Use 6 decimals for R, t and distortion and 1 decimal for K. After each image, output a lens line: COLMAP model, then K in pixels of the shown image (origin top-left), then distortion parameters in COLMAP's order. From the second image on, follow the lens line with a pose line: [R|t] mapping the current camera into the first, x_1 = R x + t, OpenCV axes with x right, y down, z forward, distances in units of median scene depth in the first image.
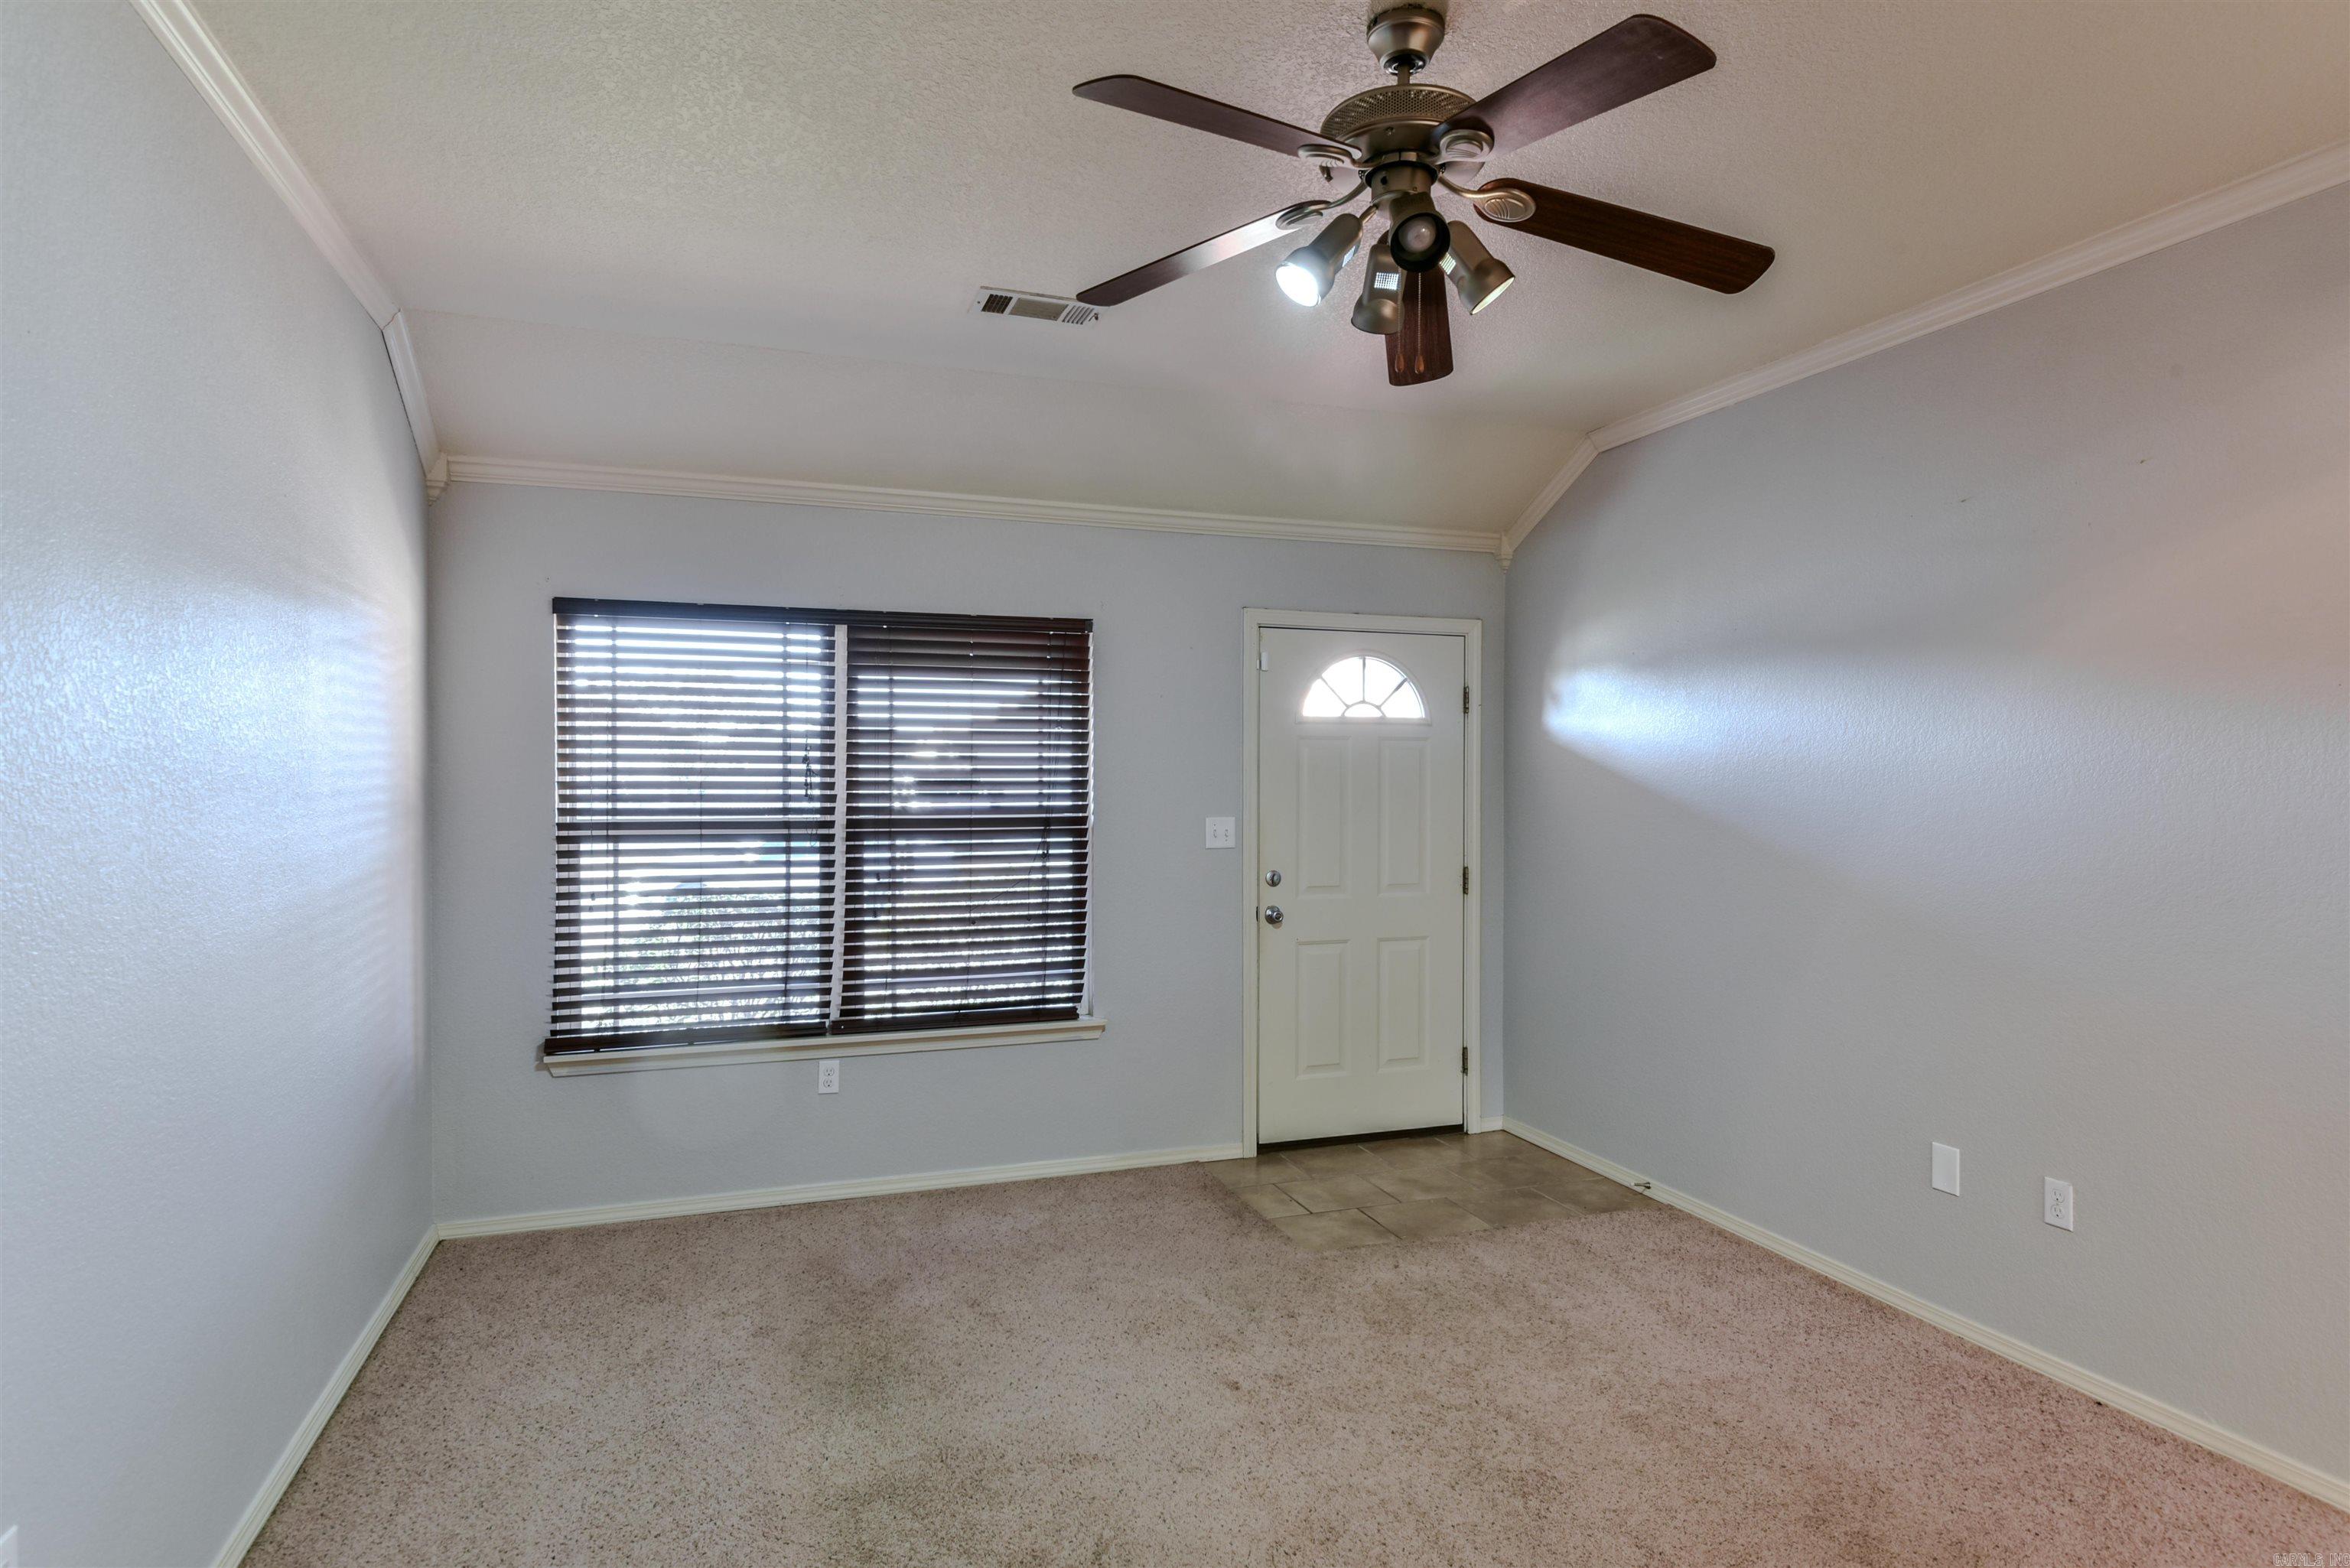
lens RADIAL K [[1254.5, 0, 1175.0], [0, 1254.5, 784.0], [0, 0, 1]] dist [-0.001264, -0.000354]
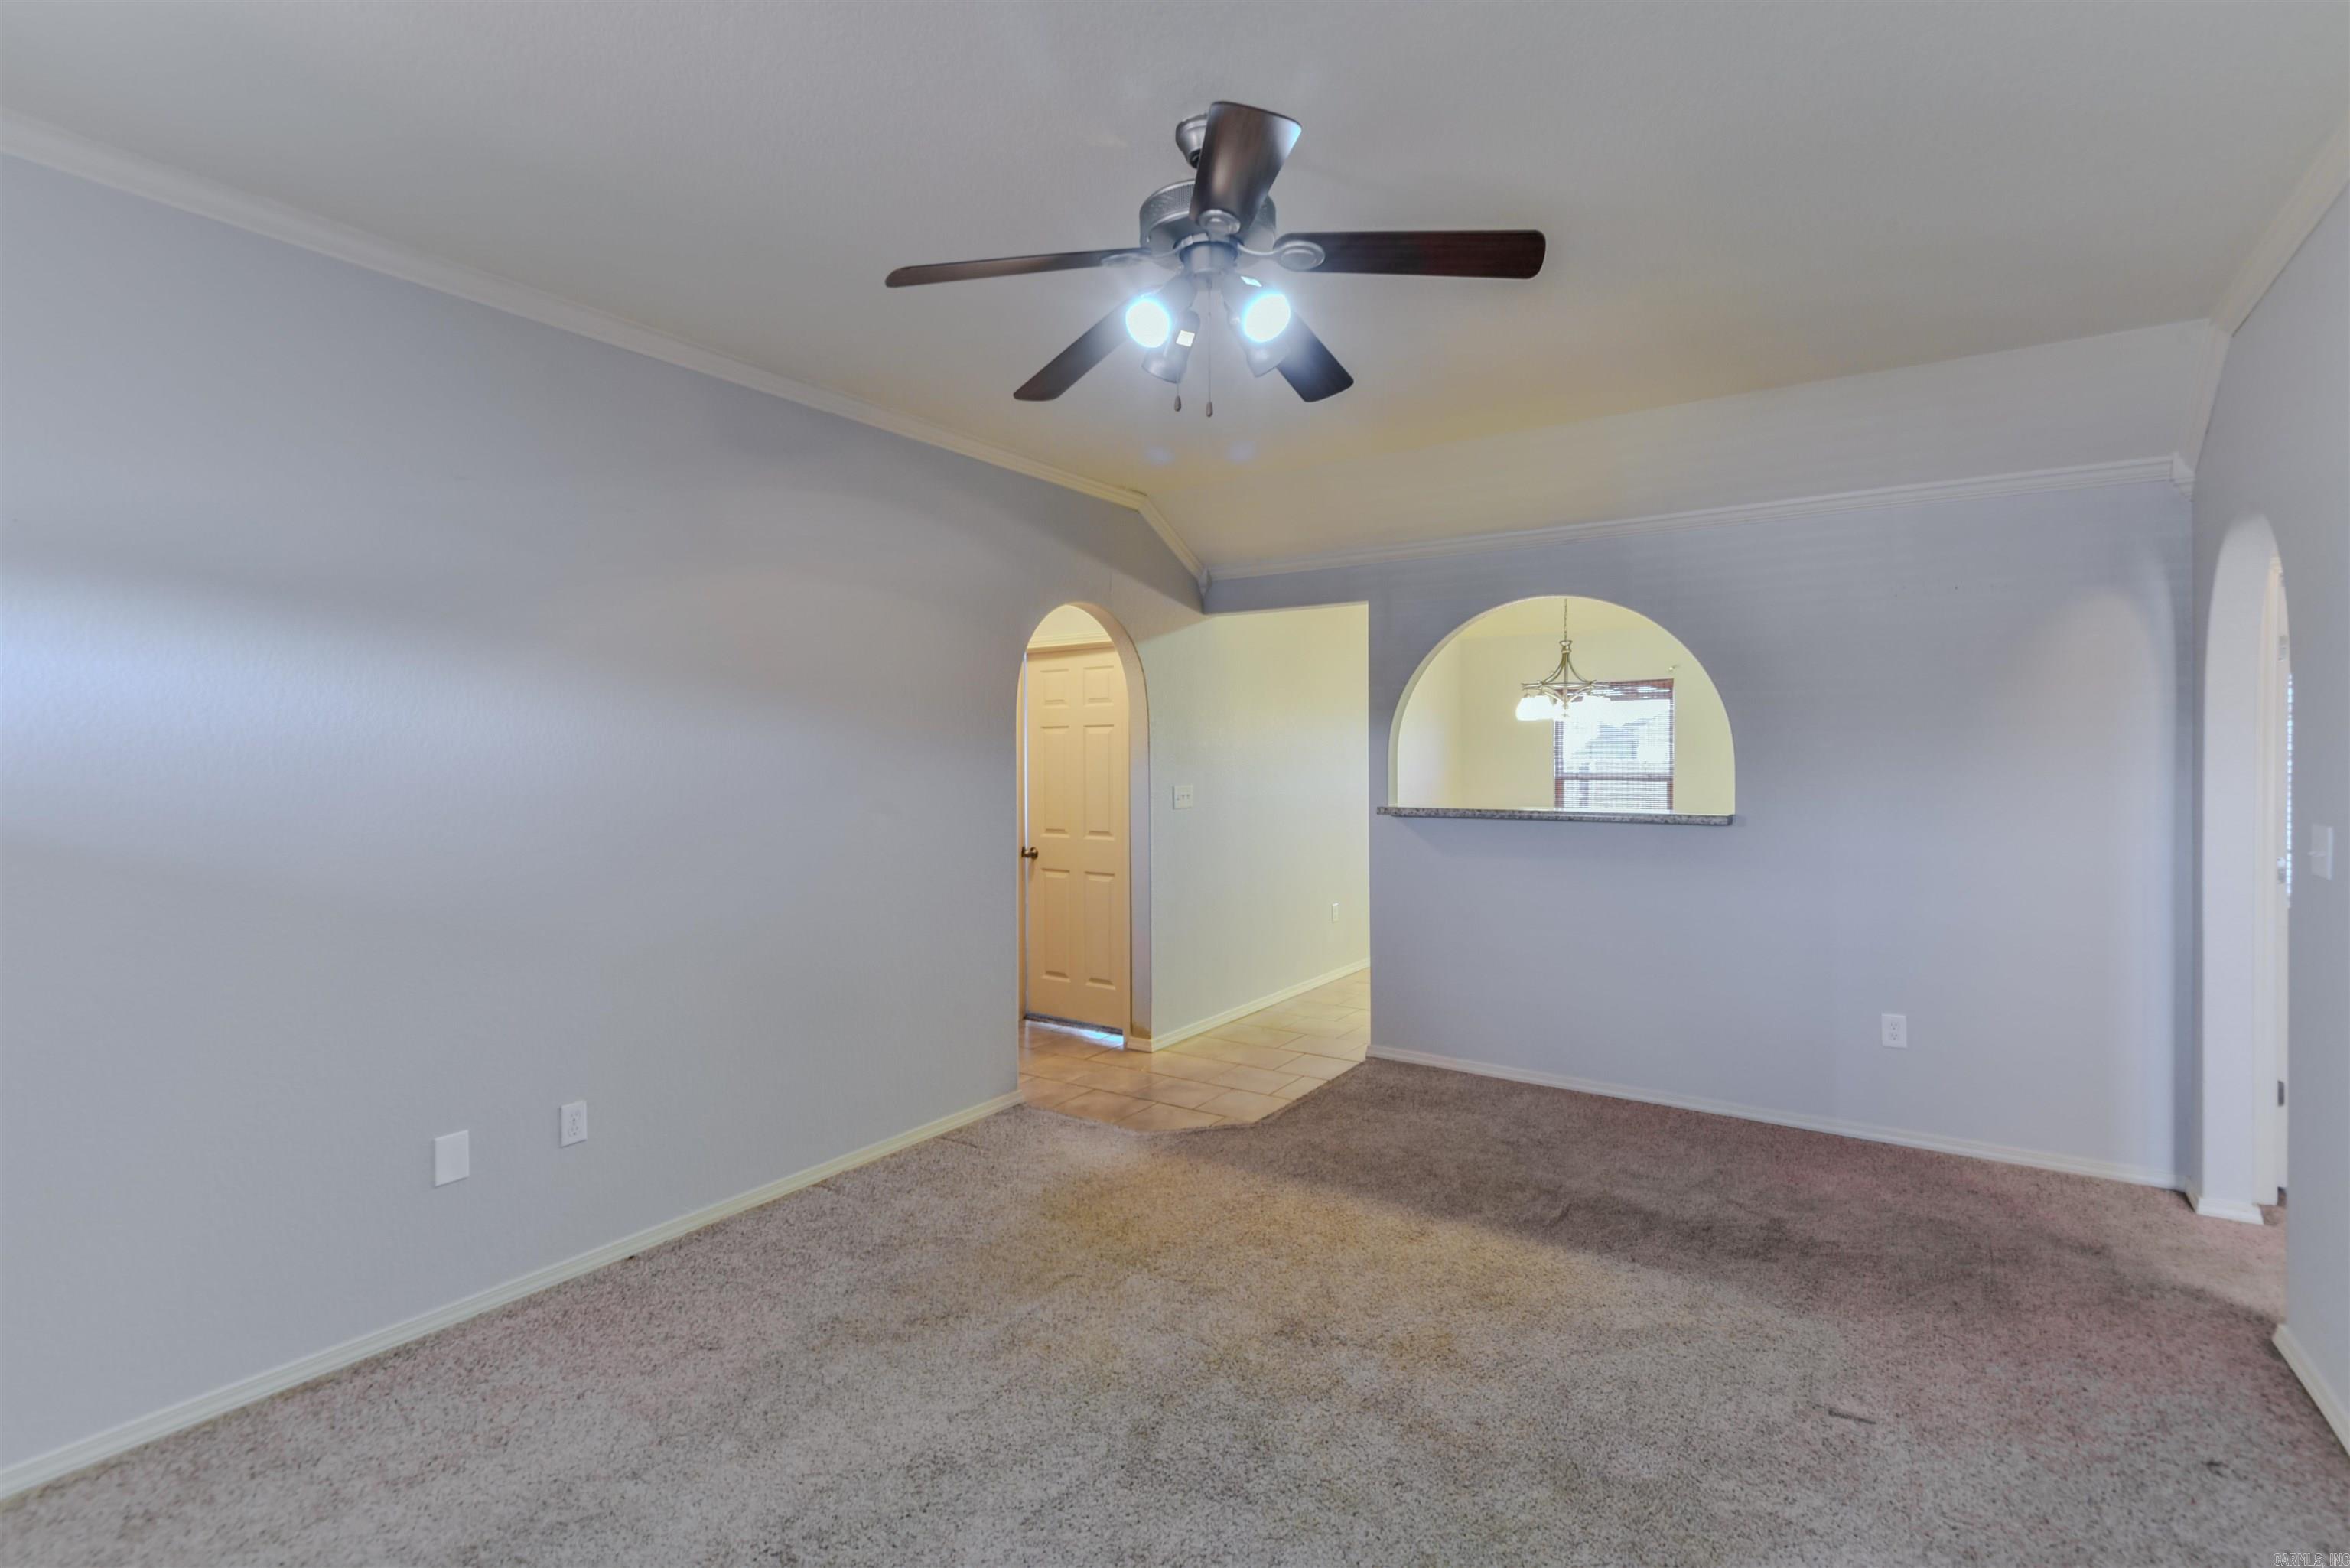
lens RADIAL K [[1085.5, 0, 1175.0], [0, 1085.5, 784.0], [0, 0, 1]] dist [0.001439, 0.000234]
pose [[-0.614605, -0.002224, 0.788832, -0.979008], [0.009276, 0.999907, 0.010047, 0.035888], [-0.788780, 0.013492, -0.614527, 2.688595]]
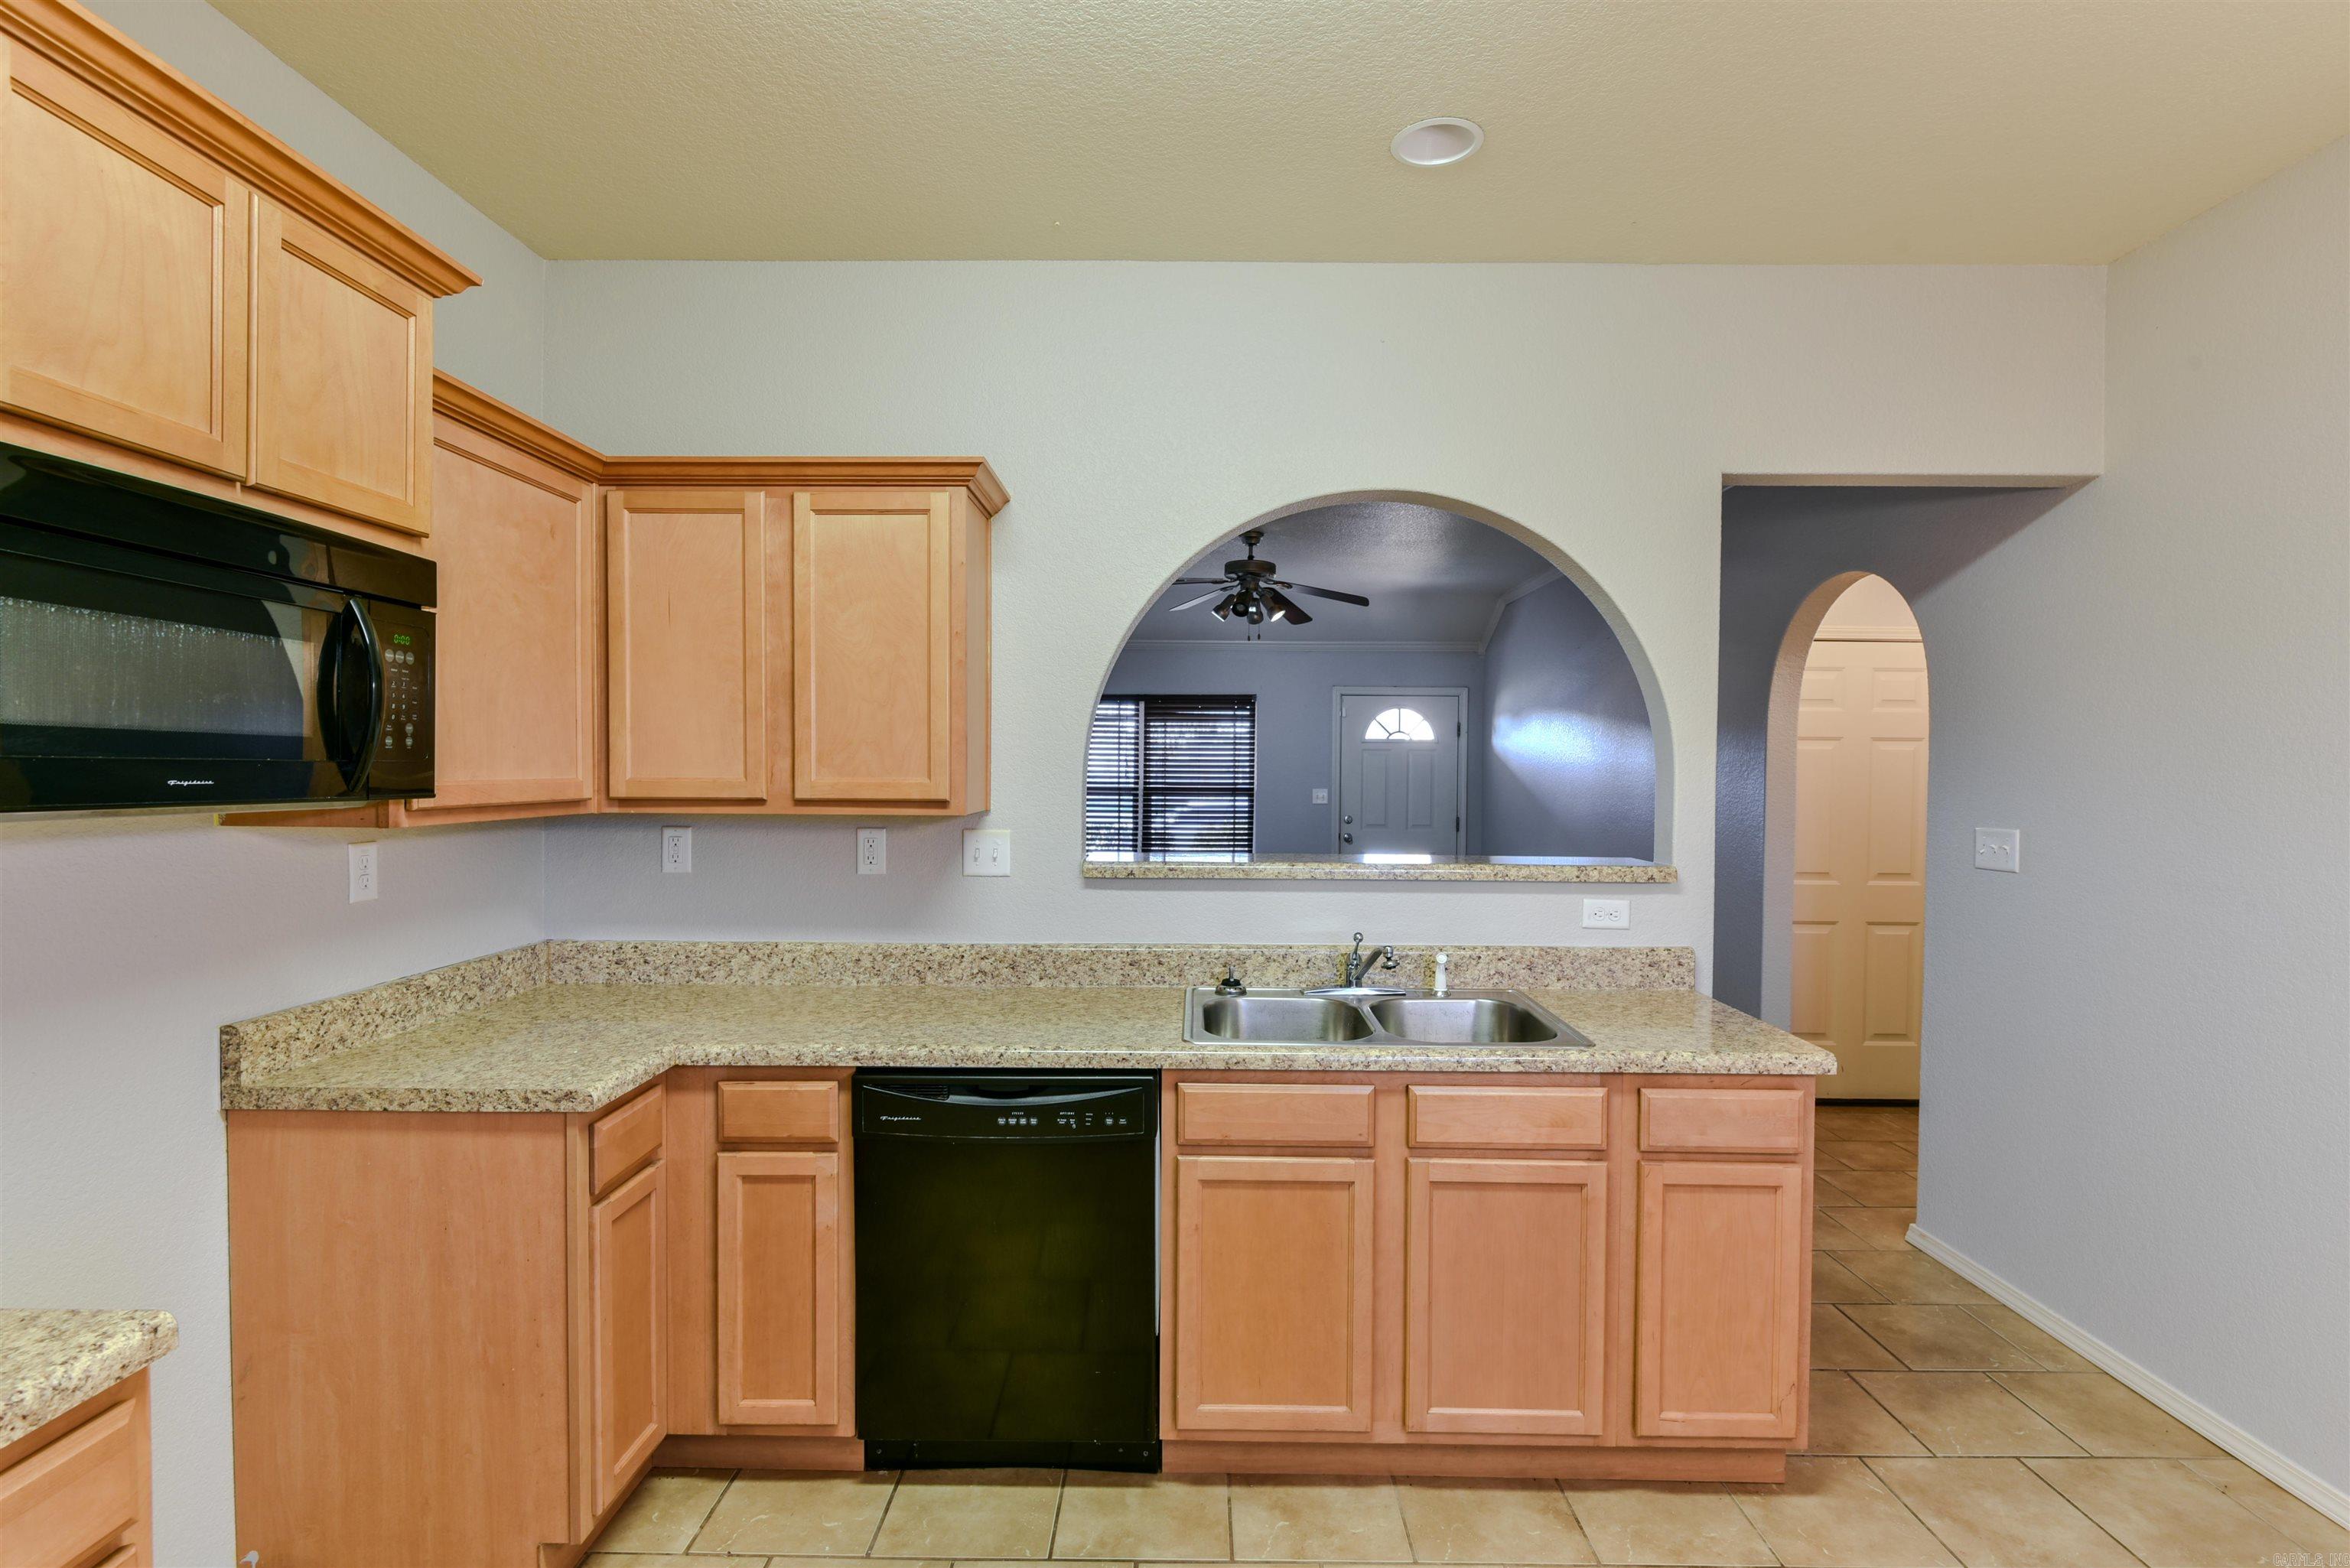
lens RADIAL K [[1085.5, 0, 1175.0], [0, 1085.5, 784.0], [0, 0, 1]] dist [0.001439, 0.000234]
pose [[0.936729, 0.008681, -0.349949, 0.432641], [-0.006797, 0.999955, 0.006612, 0.008312], [0.349991, -0.003815, 0.936745, -0.739178]]
